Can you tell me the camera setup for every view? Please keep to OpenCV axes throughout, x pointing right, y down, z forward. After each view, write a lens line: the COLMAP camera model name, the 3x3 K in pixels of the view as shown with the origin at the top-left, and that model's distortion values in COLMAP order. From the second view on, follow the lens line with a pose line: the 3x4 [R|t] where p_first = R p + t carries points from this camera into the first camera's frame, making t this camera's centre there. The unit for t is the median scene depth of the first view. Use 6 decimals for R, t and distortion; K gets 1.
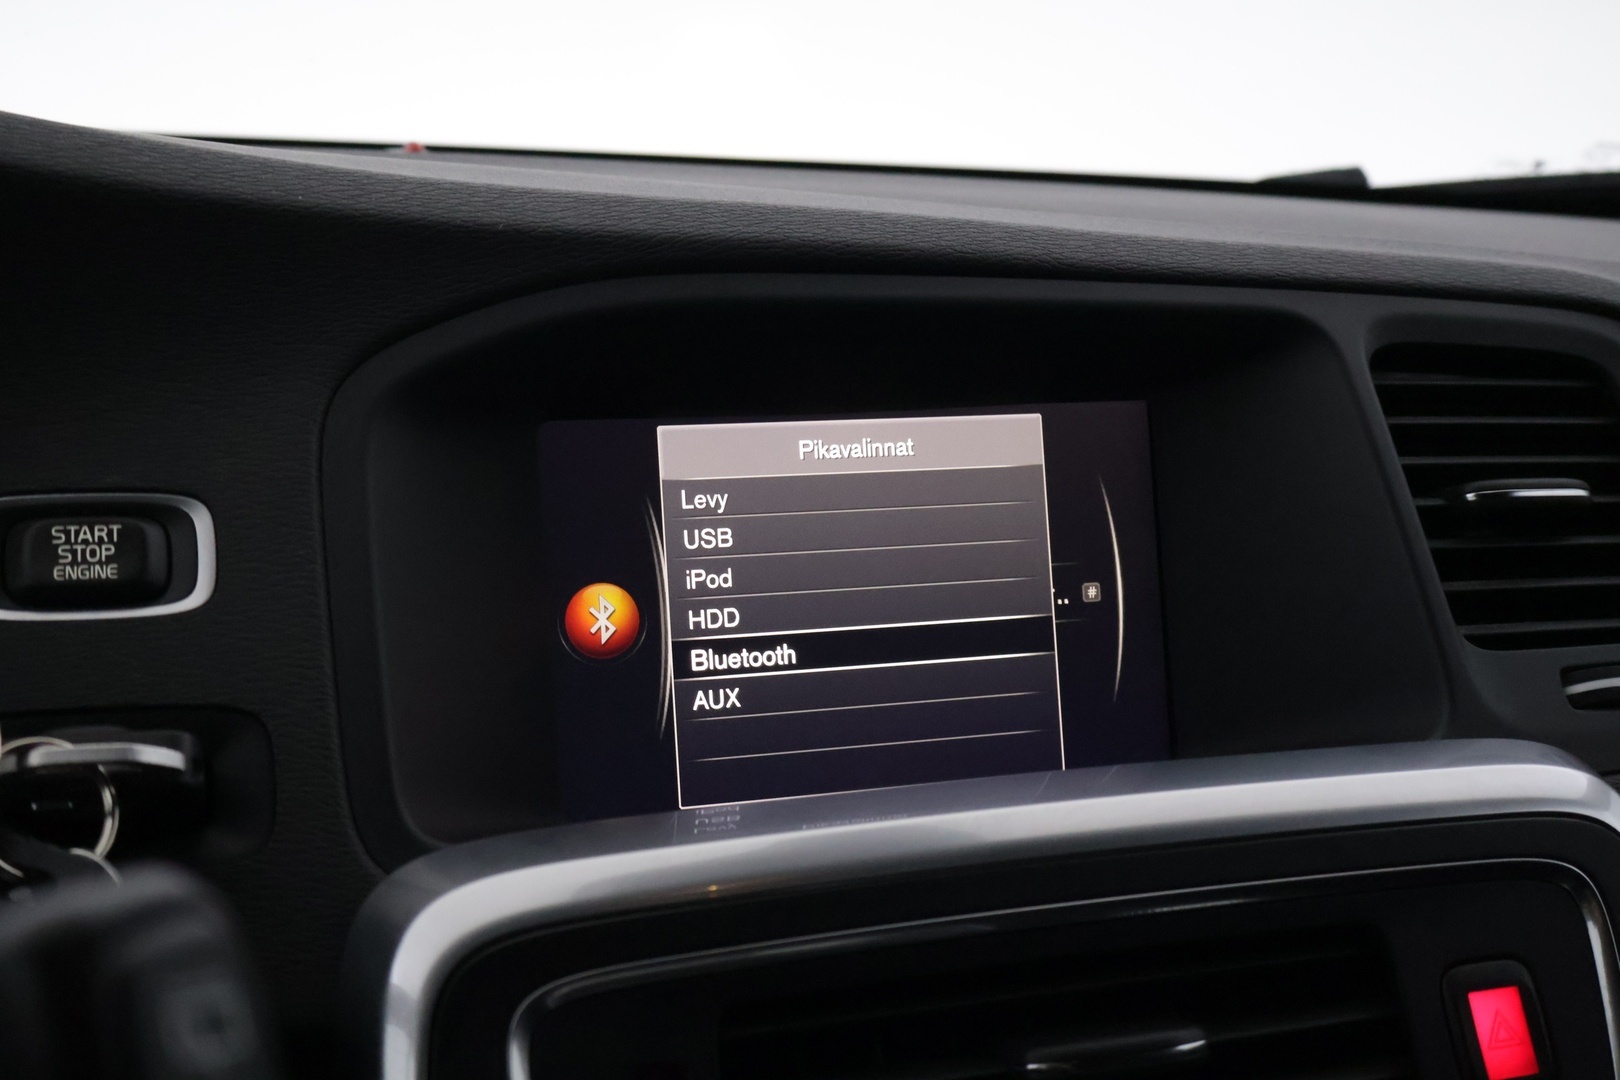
lens RADIAL K [[1952.6, 0, 819.7], [0, 1952.6, 528.4], [0, 0, 1]] dist [0.018834, 0.000000]
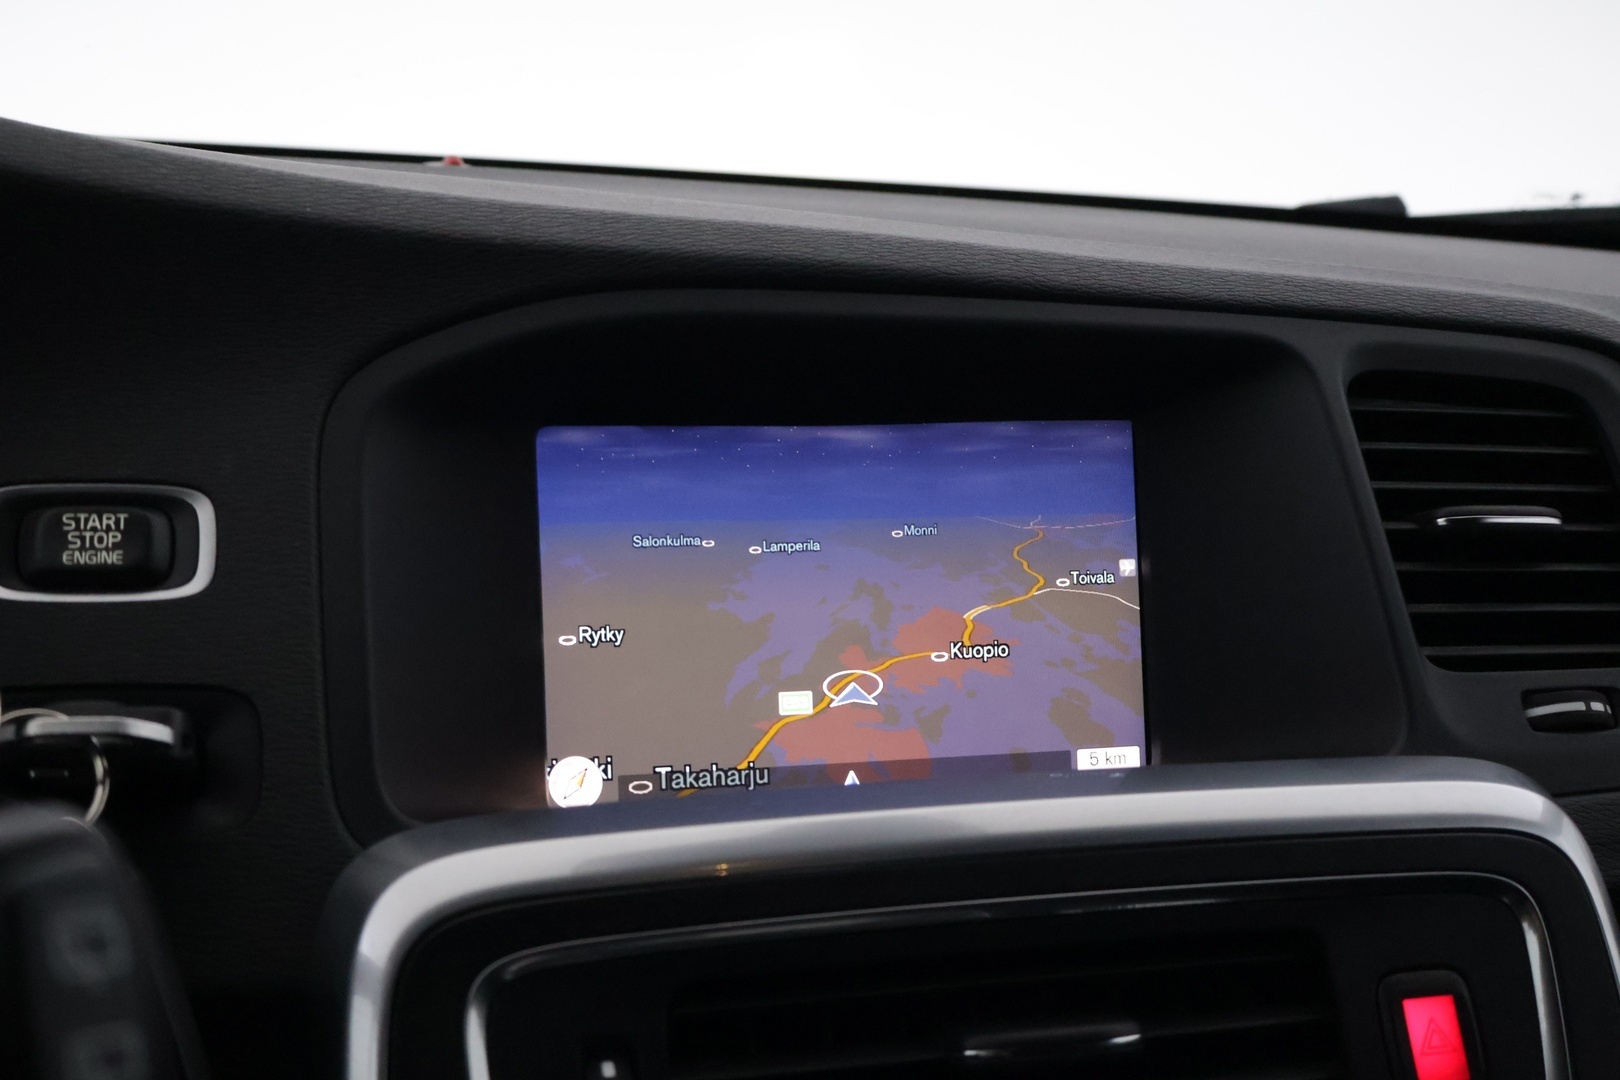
lens RADIAL K [[1952.6, 0, 817.7], [0, 1952.6, 545.7], [0, 0, 1]] dist [0.018834, 0.000000]
pose [[0.998846, 0.025832, -0.040479, 0.053670], [-0.025800, 0.999666, 0.001315, 0.003845], [0.040500, -0.000269, 0.999180, -0.041897]]
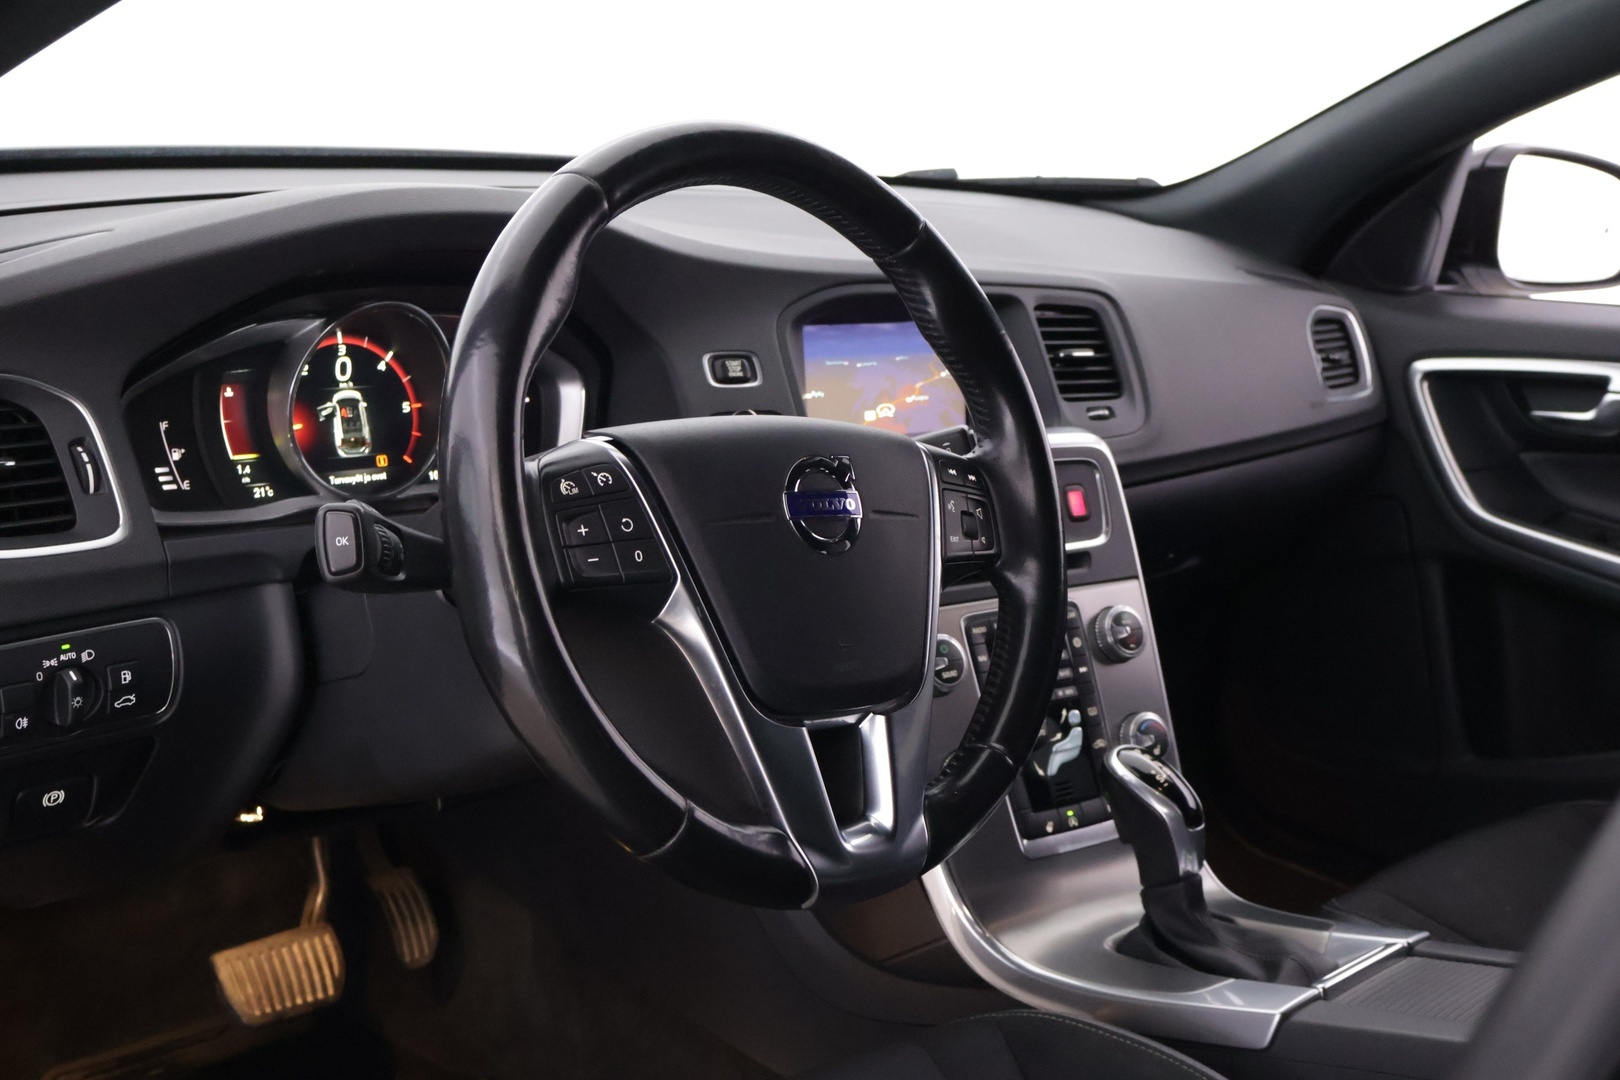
lens RADIAL K [[1952.6, 0, 805.3], [0, 1952.6, 544.3], [0, 0, 1]] dist [0.018834, 0.000000]
pose [[0.948740, -0.009570, 0.315913, -1.205339], [-0.031354, 0.991761, 0.124206, -0.101989], [-0.314499, -0.127744, 0.940623, -2.138536]]
